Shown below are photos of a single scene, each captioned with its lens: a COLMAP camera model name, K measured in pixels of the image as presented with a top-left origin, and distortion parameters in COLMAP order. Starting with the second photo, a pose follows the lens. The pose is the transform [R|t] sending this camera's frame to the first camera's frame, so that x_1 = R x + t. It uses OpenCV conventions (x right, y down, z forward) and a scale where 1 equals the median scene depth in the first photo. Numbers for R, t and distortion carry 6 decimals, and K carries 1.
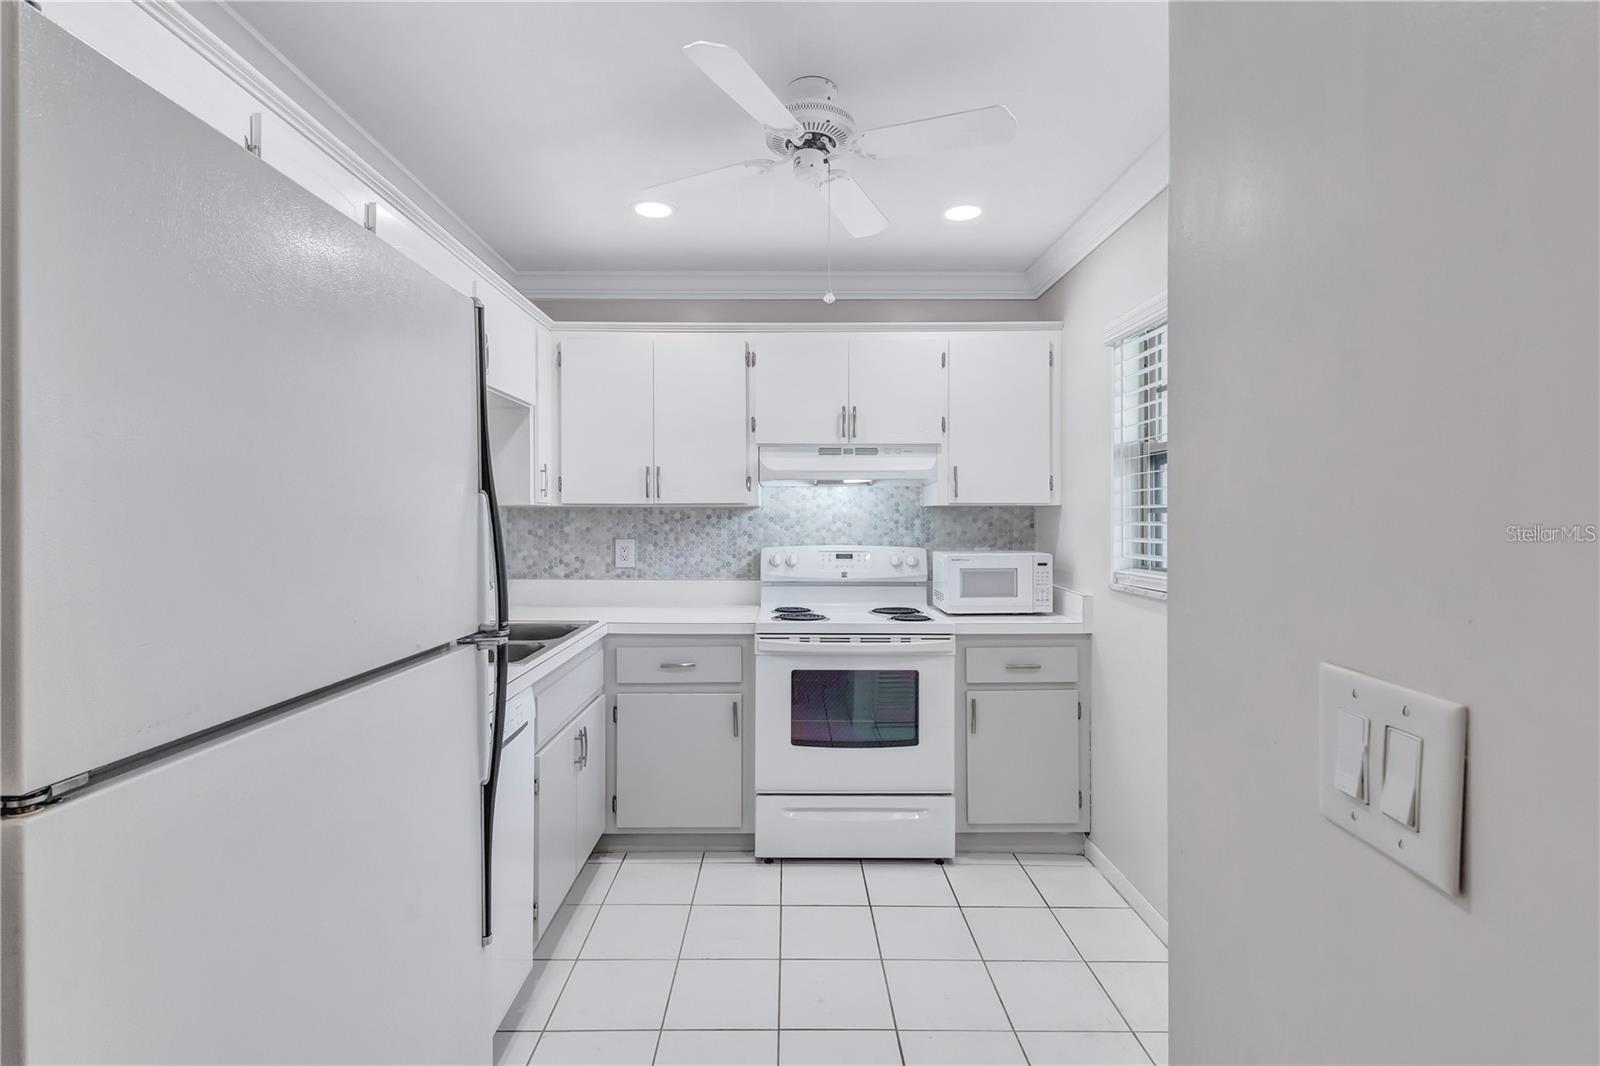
lens RADIAL K [[727.1, 0, 781.7], [0, 727.1, 516.6], [0, 0, 1]] dist [-0.000264, -0.000211]
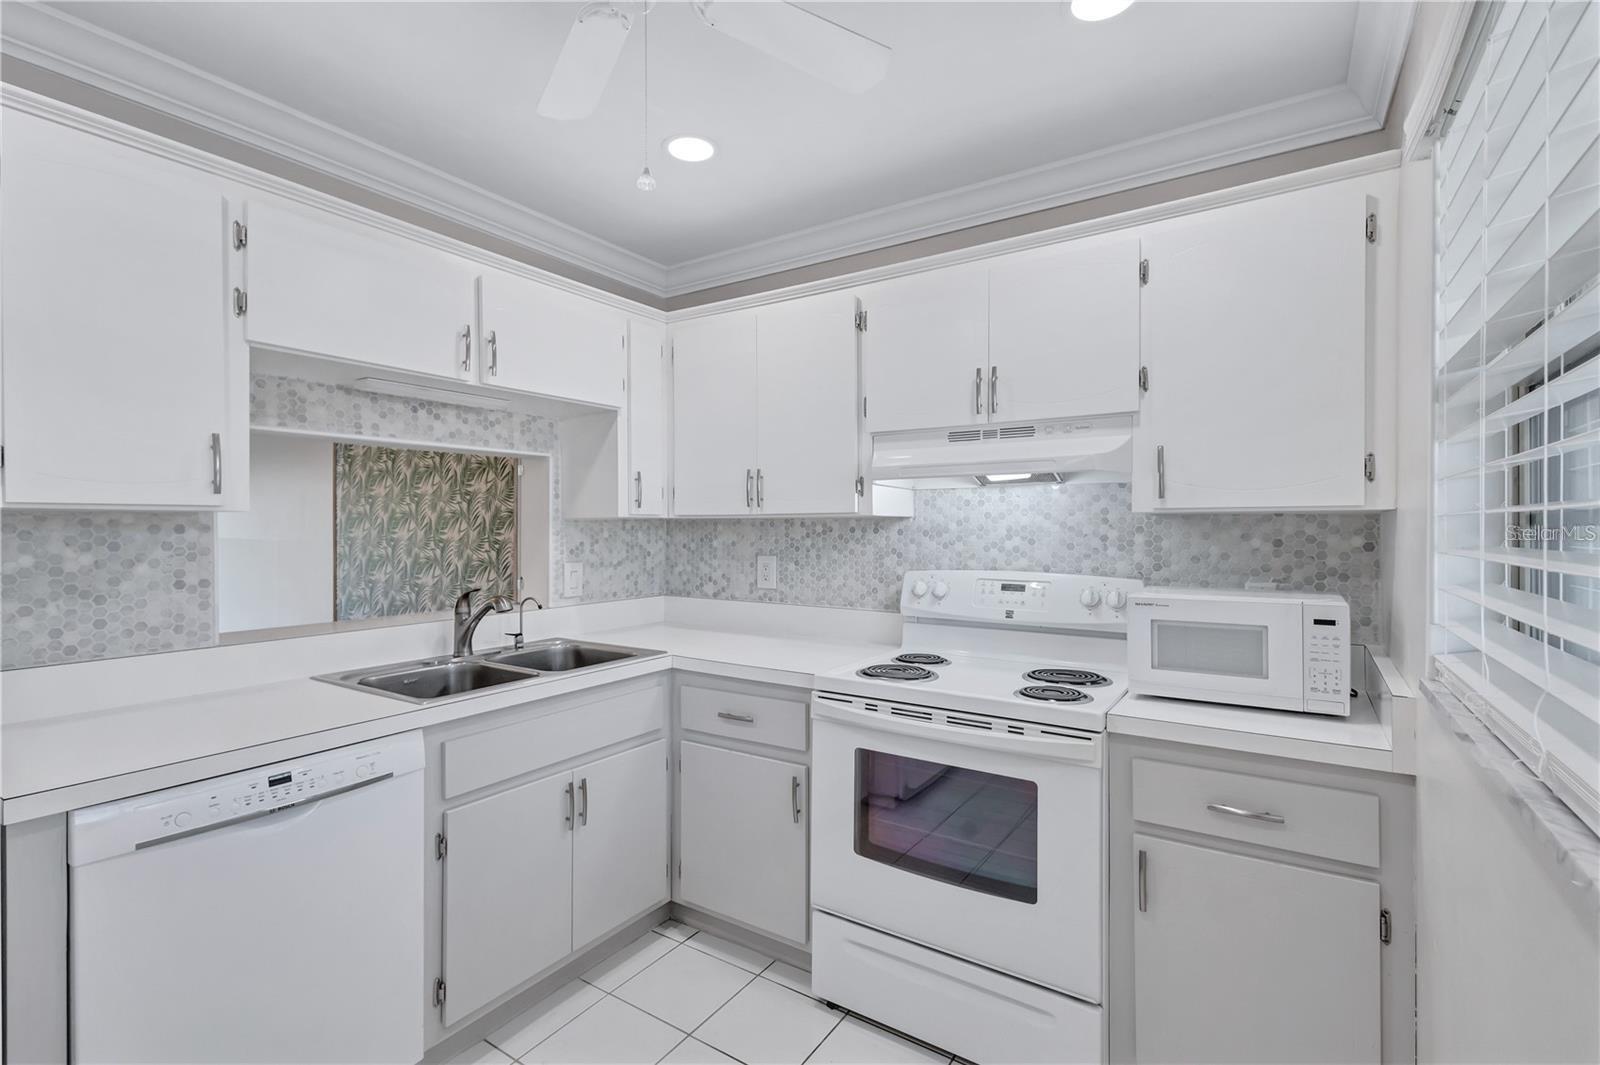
lens RADIAL K [[728.1, 0, 792.1], [0, 728.1, 530.1], [0, 0, 1]] dist [0.003773, -0.000239]
pose [[0.831645, 0.001950, -0.555305, 0.287896], [0.001753, 0.999980, 0.006138, -0.004272], [0.555305, -0.006078, 0.831624, 0.303136]]
